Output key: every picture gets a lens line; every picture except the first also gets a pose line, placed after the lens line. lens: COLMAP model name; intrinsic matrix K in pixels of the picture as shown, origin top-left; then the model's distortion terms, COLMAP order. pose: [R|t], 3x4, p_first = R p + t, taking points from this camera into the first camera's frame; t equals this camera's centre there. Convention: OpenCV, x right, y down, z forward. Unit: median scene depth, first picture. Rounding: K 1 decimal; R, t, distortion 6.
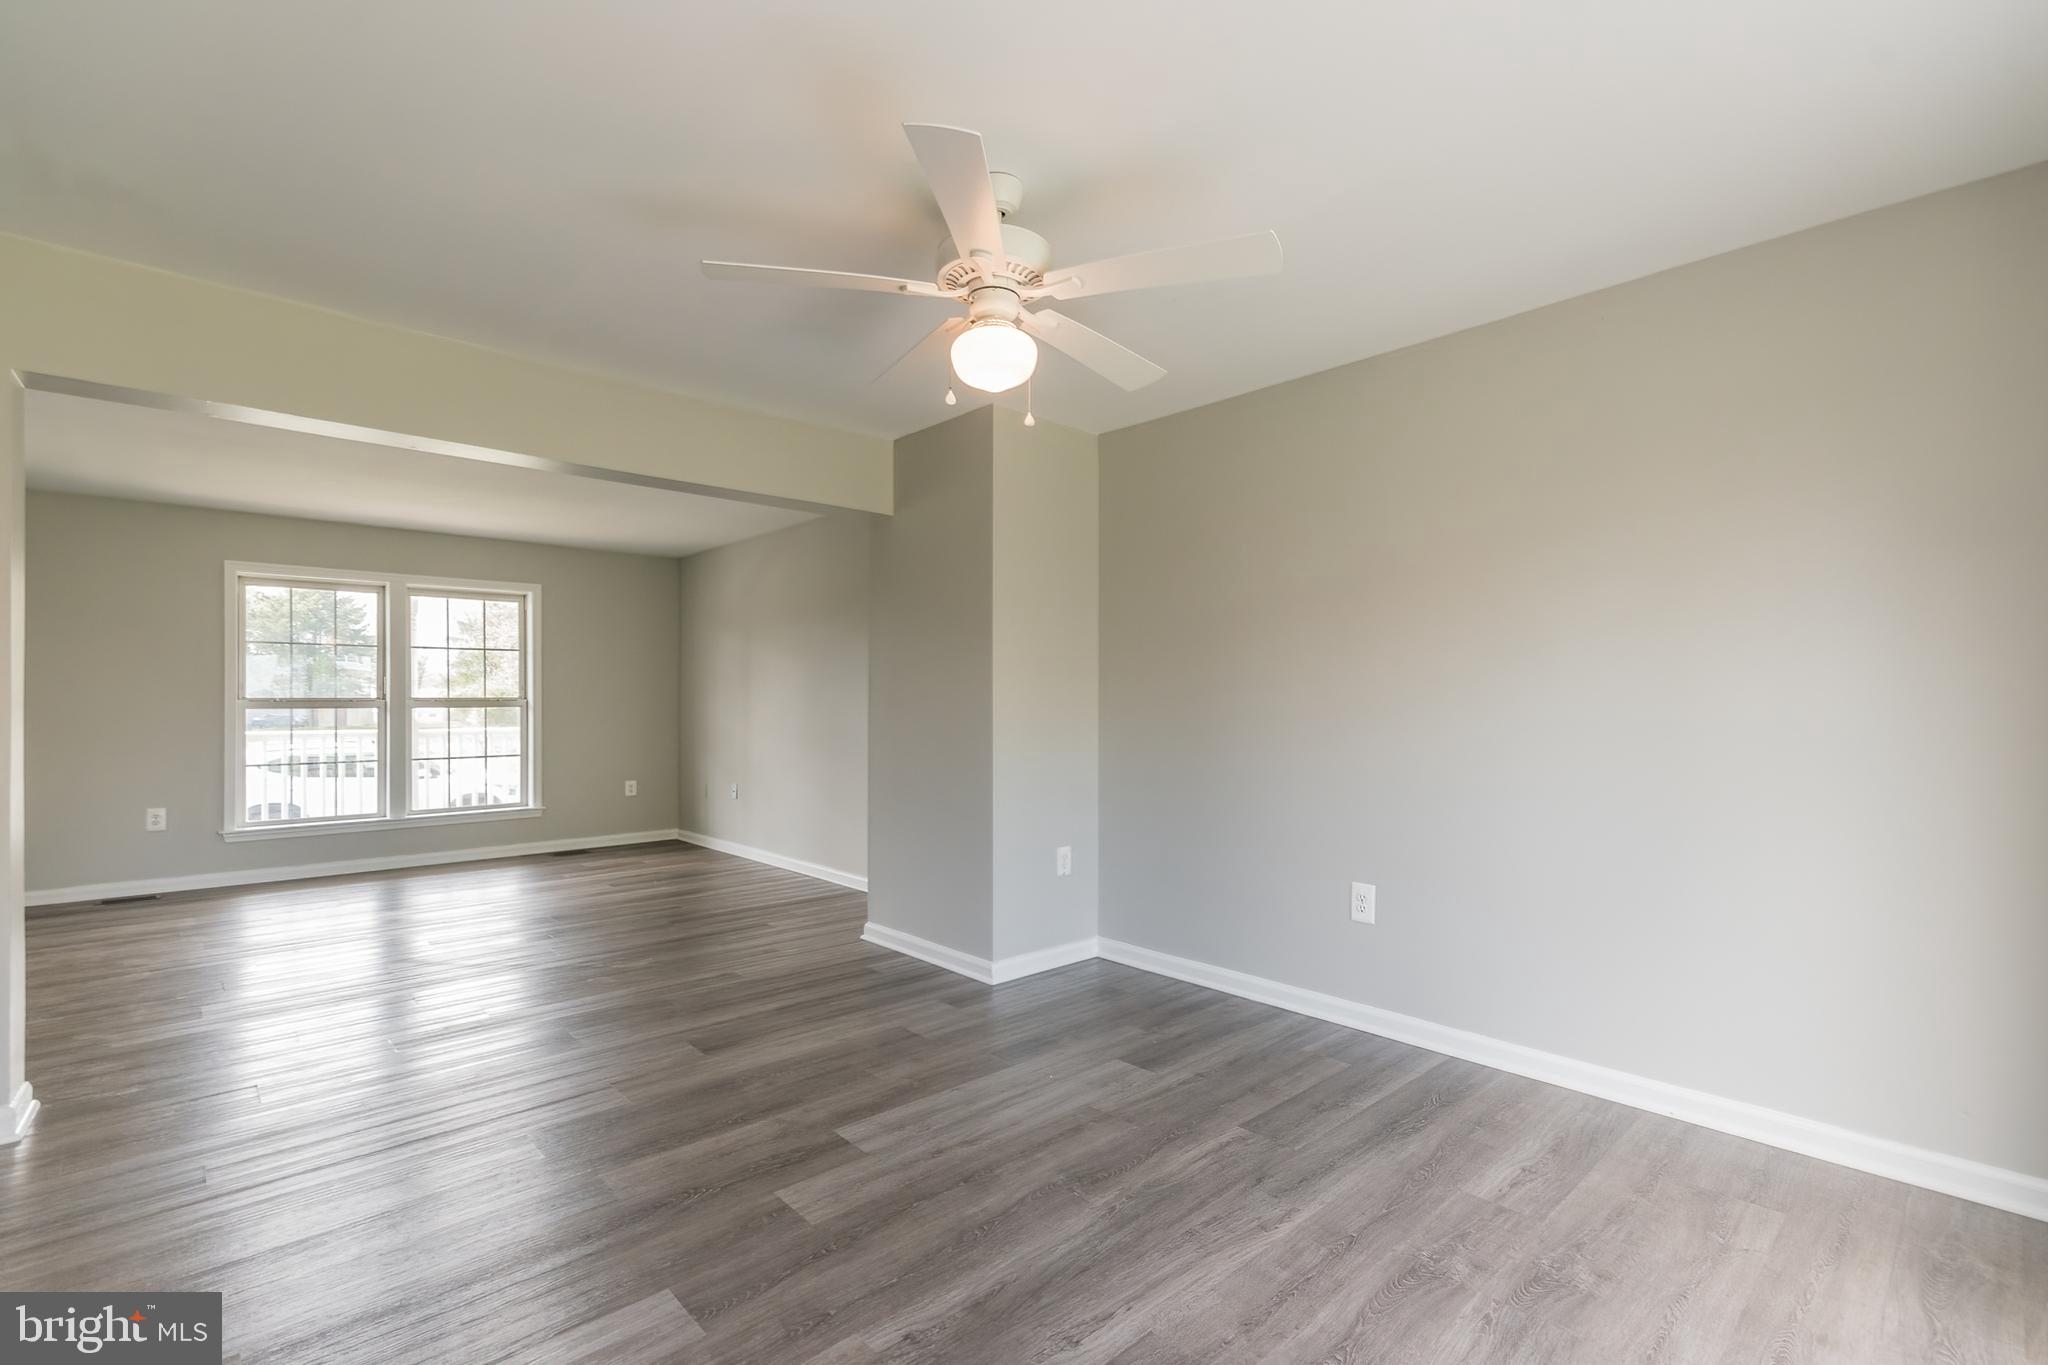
lens RADIAL K [[915.2, 0, 991.9], [0, 915.2, 705.5], [0, 0, 1]] dist [0.011563, -0.001802]
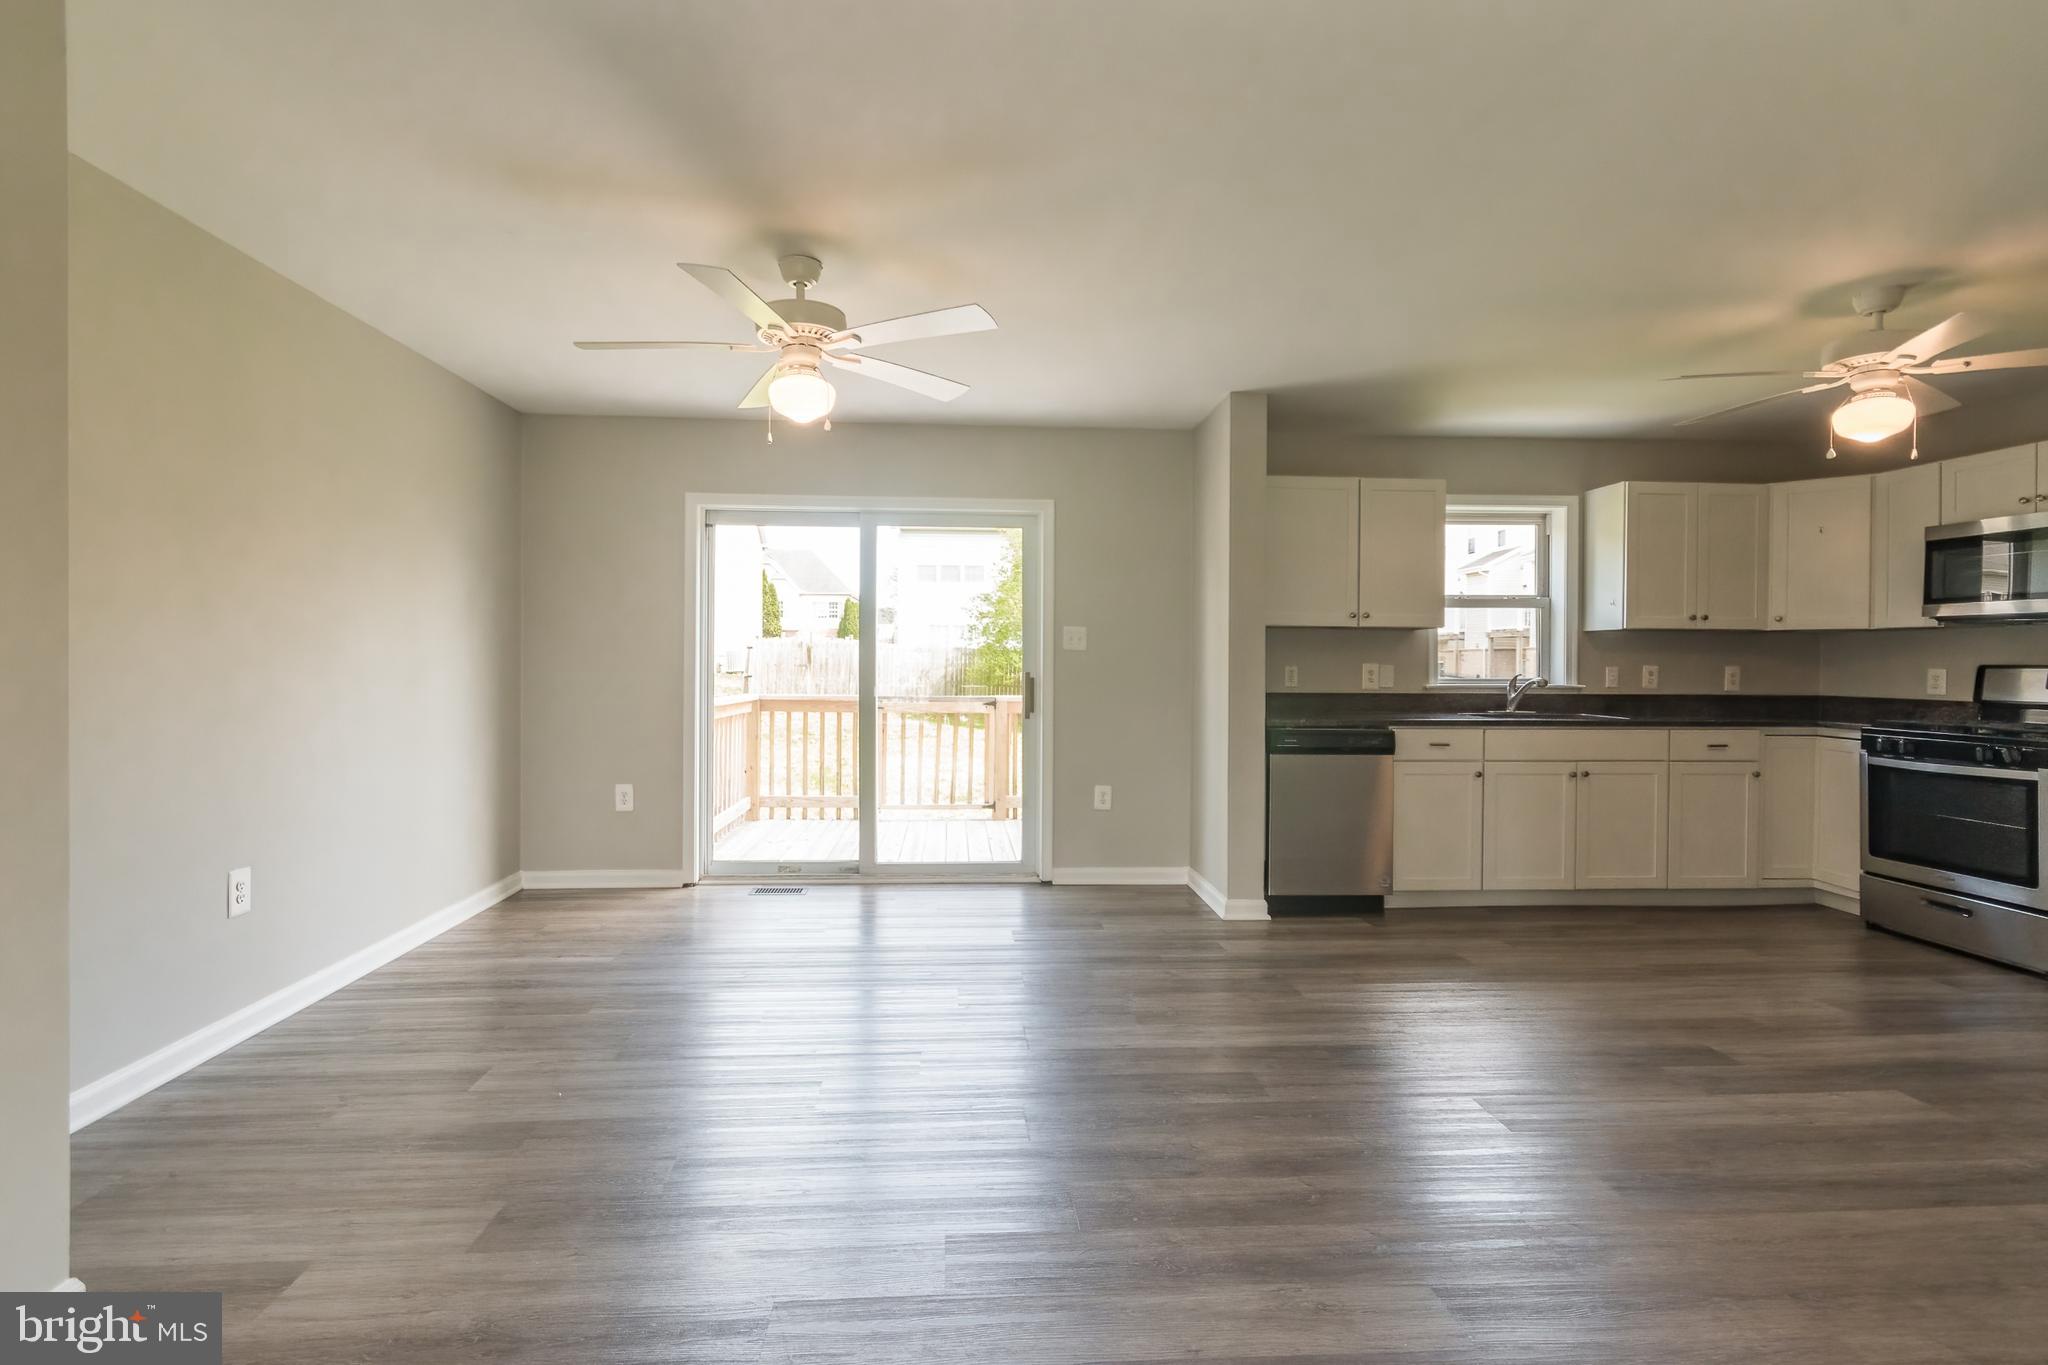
lens RADIAL K [[915.2, 0, 1018.1], [0, 915.2, 671.9], [0, 0, 1]] dist [0.011563, -0.001802]
pose [[-0.772058, -0.017874, 0.635301, -0.617739], [-0.011165, 0.999832, 0.014561, -0.004236], [-0.635454, 0.004149, -0.772128, 1.050961]]
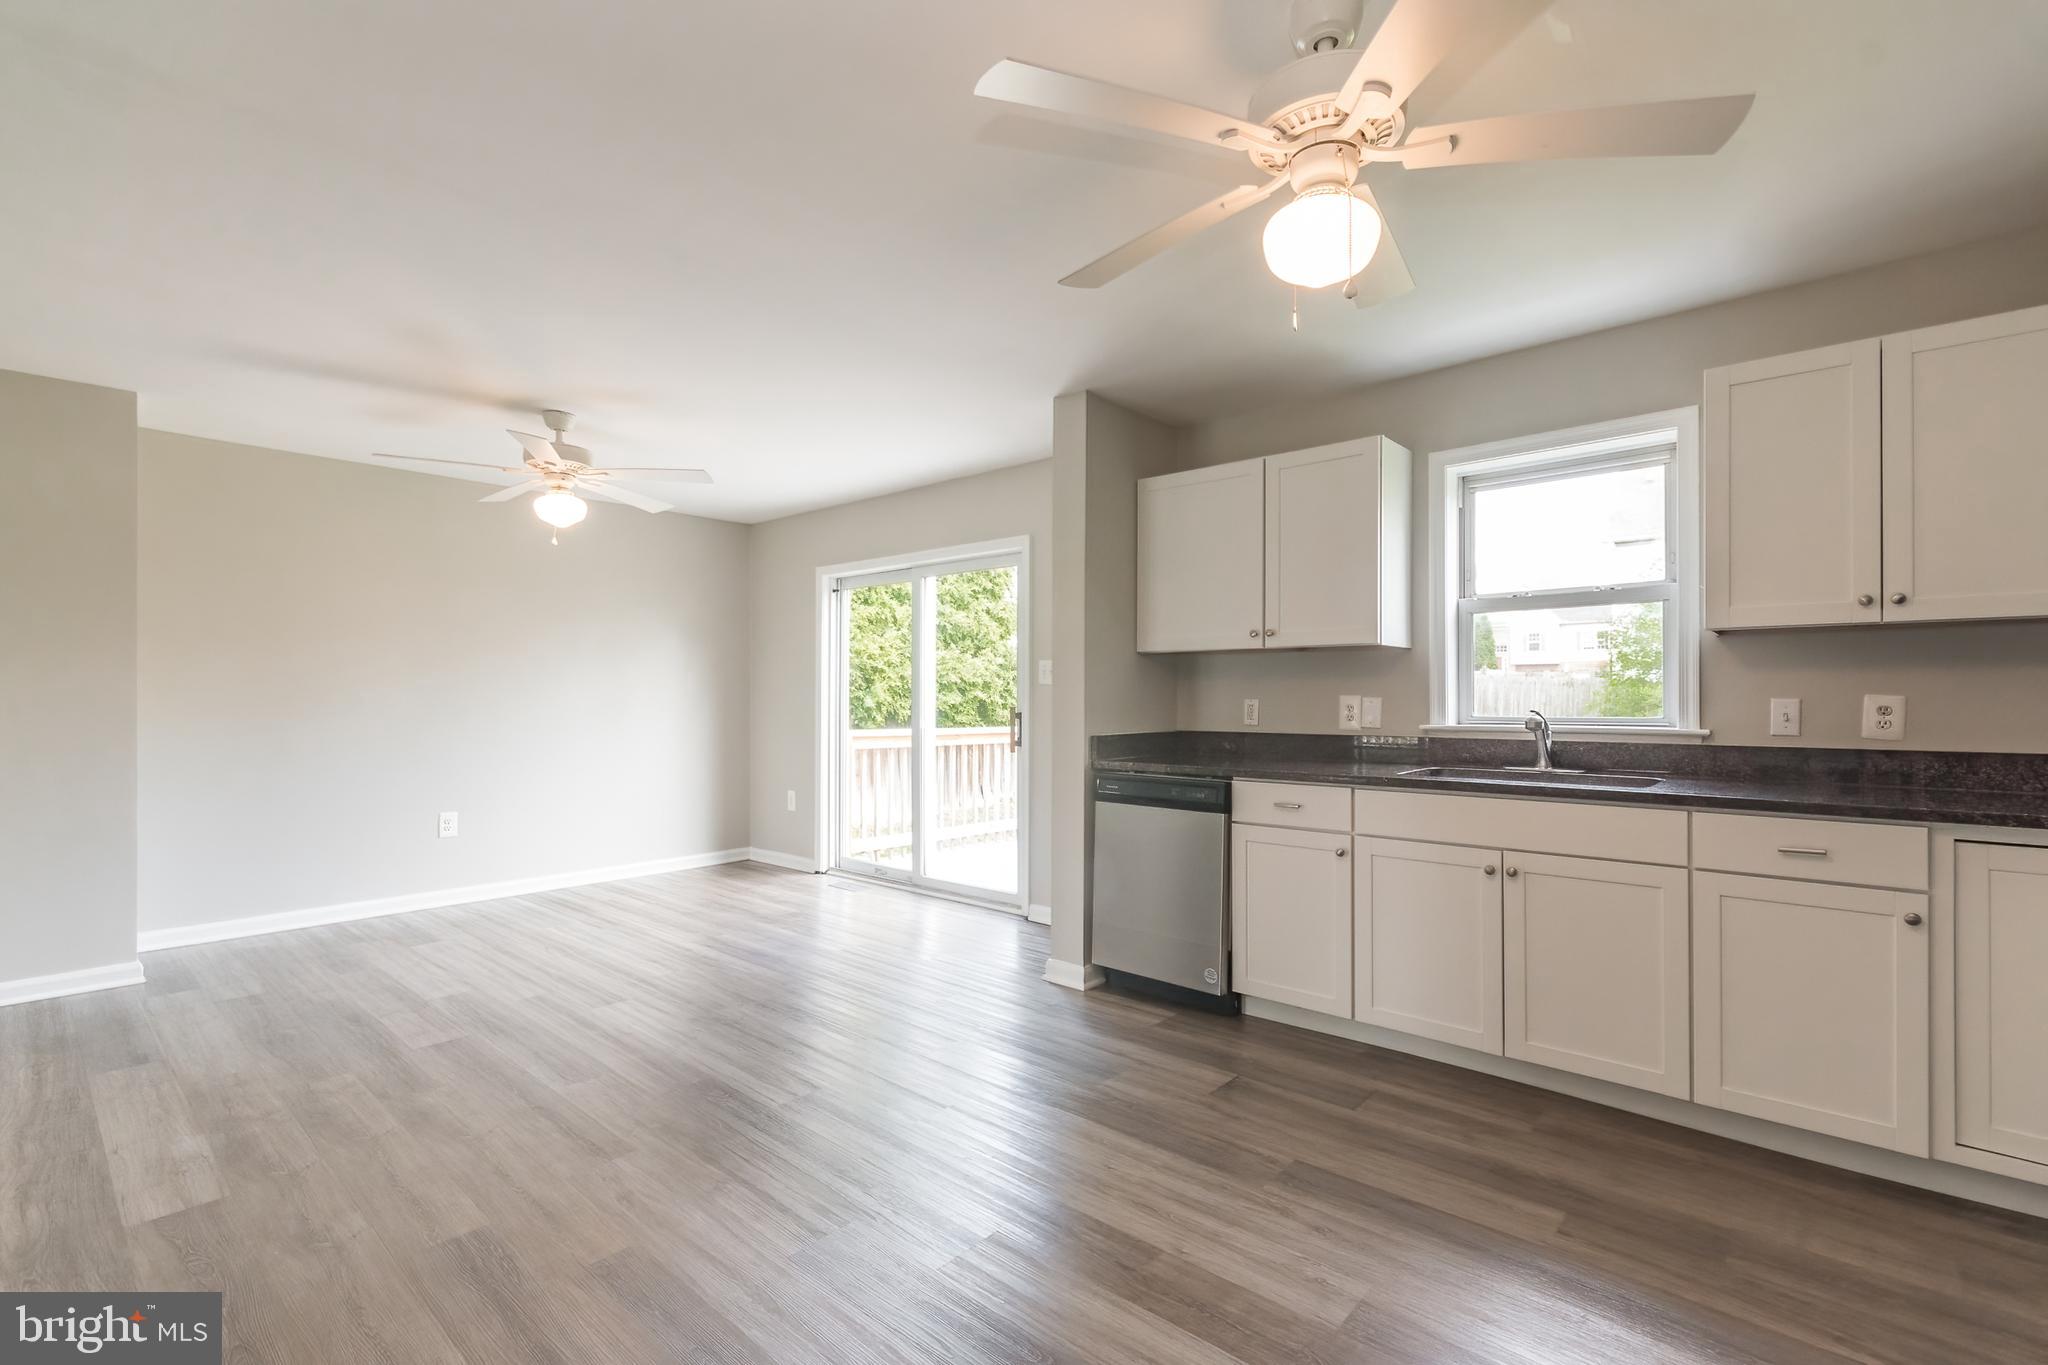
lens RADIAL K [[915.2, 0, 1037.2], [0, 915.2, 692.4], [0, 0, 1]] dist [0.011563, -0.001802]
pose [[-0.093950, -0.001468, 0.995576, -1.115153], [0.000715, 0.999999, 0.001542, -0.007866], [-0.995577, 0.000857, -0.093949, 0.131463]]
